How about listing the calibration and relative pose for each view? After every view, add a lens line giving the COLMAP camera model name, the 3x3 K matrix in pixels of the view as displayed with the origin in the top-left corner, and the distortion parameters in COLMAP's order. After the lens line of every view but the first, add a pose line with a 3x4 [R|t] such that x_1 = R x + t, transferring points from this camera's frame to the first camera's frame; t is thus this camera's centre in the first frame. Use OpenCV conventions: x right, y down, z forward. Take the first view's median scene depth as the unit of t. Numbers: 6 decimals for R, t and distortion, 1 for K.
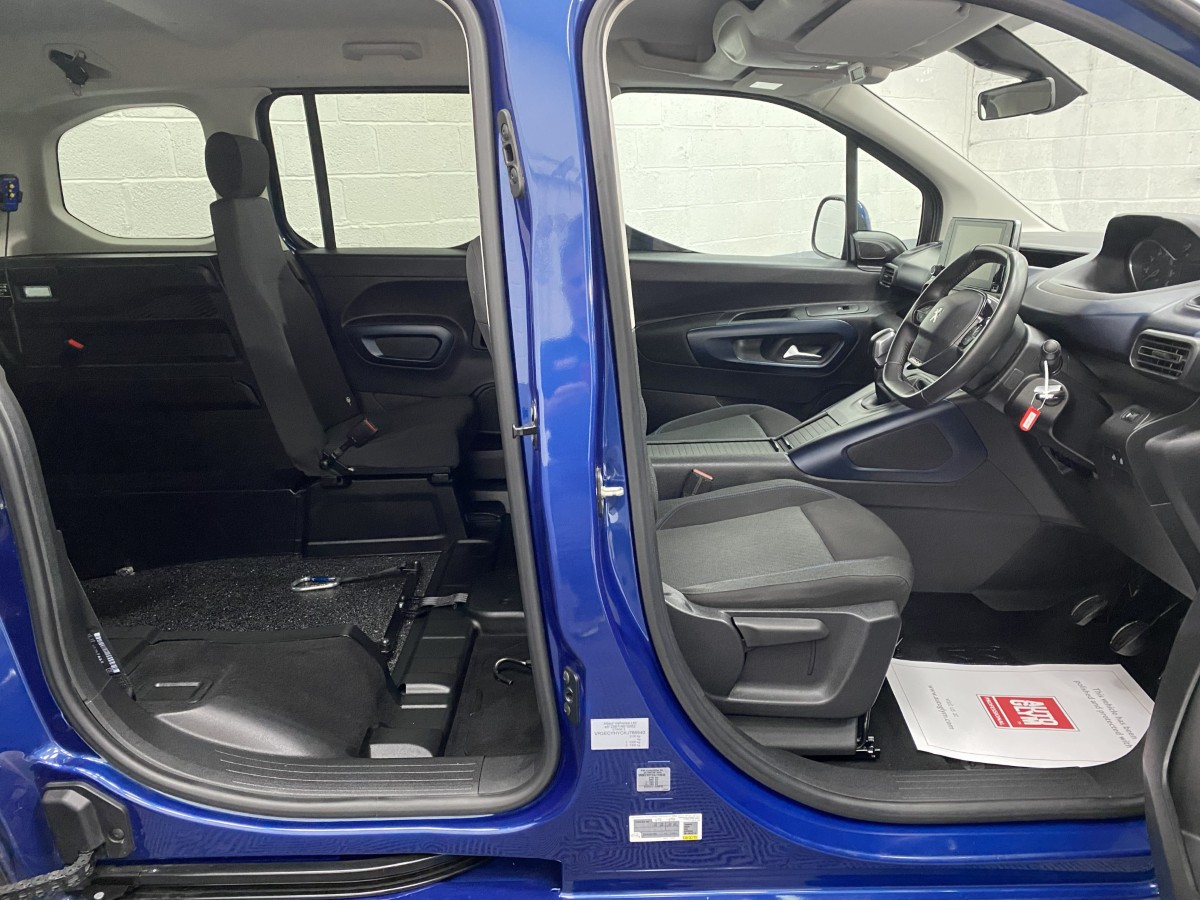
lens RADIAL K [[933.5, 0, 601.8], [0, 933.5, 433.4], [0, 0, 1]] dist [0.030687, -0.003499]
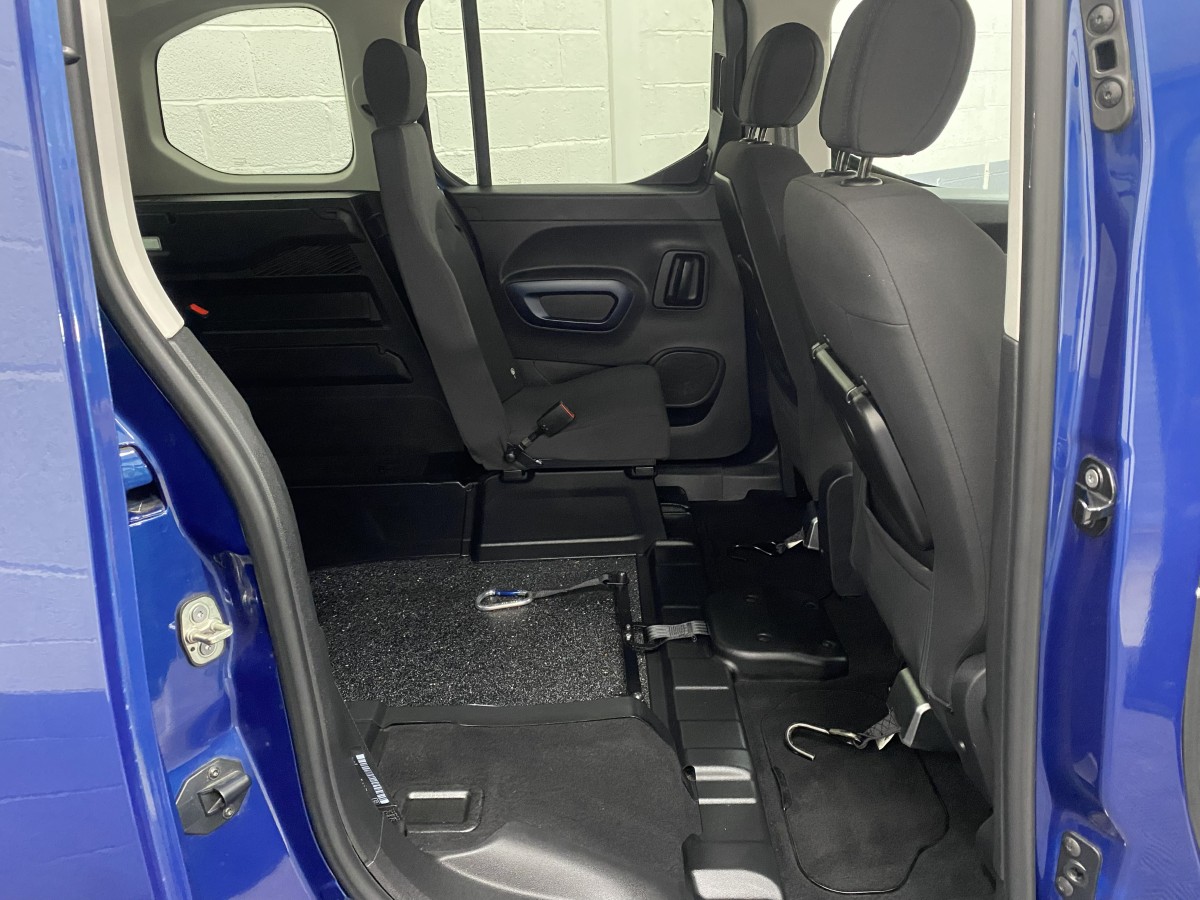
lens RADIAL K [[919.8, 0, 599.1], [0, 919.8, 444.7], [0, 0, 1]] dist [0.047432, -0.053023]
pose [[0.999957, -0.004405, -0.008175, -0.184061], [0.005176, 0.995284, 0.096865, -0.048964], [0.007710, -0.096903, 0.995264, 0.169667]]
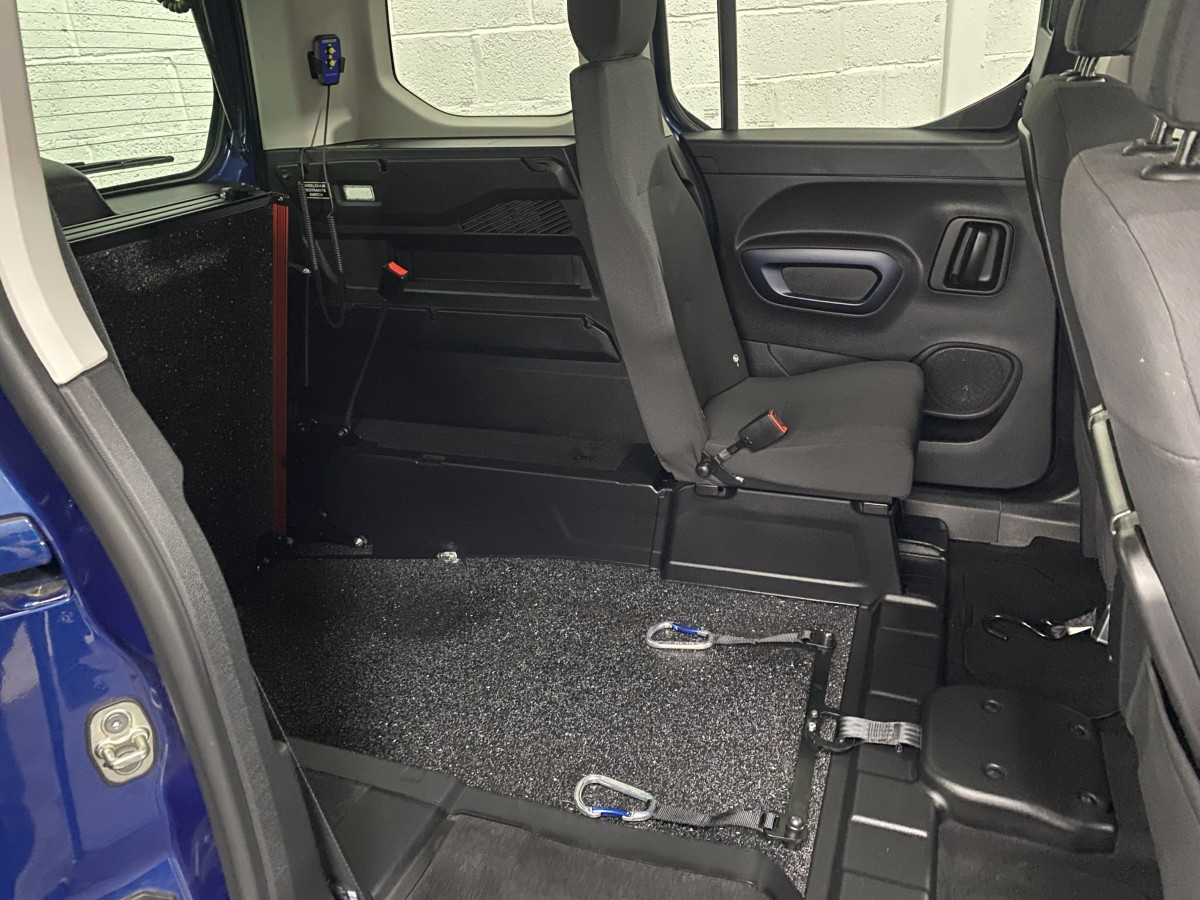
lens RADIAL K [[941.5, 0, 594.9], [0, 941.5, 442.2], [0, 0, 1]] dist [0.090928, -0.179840]
pose [[0.935635, 0.111681, -0.334835, -0.124591], [-0.056429, 0.983751, 0.170442, -0.086884], [0.348429, -0.140577, 0.926734, 0.296296]]
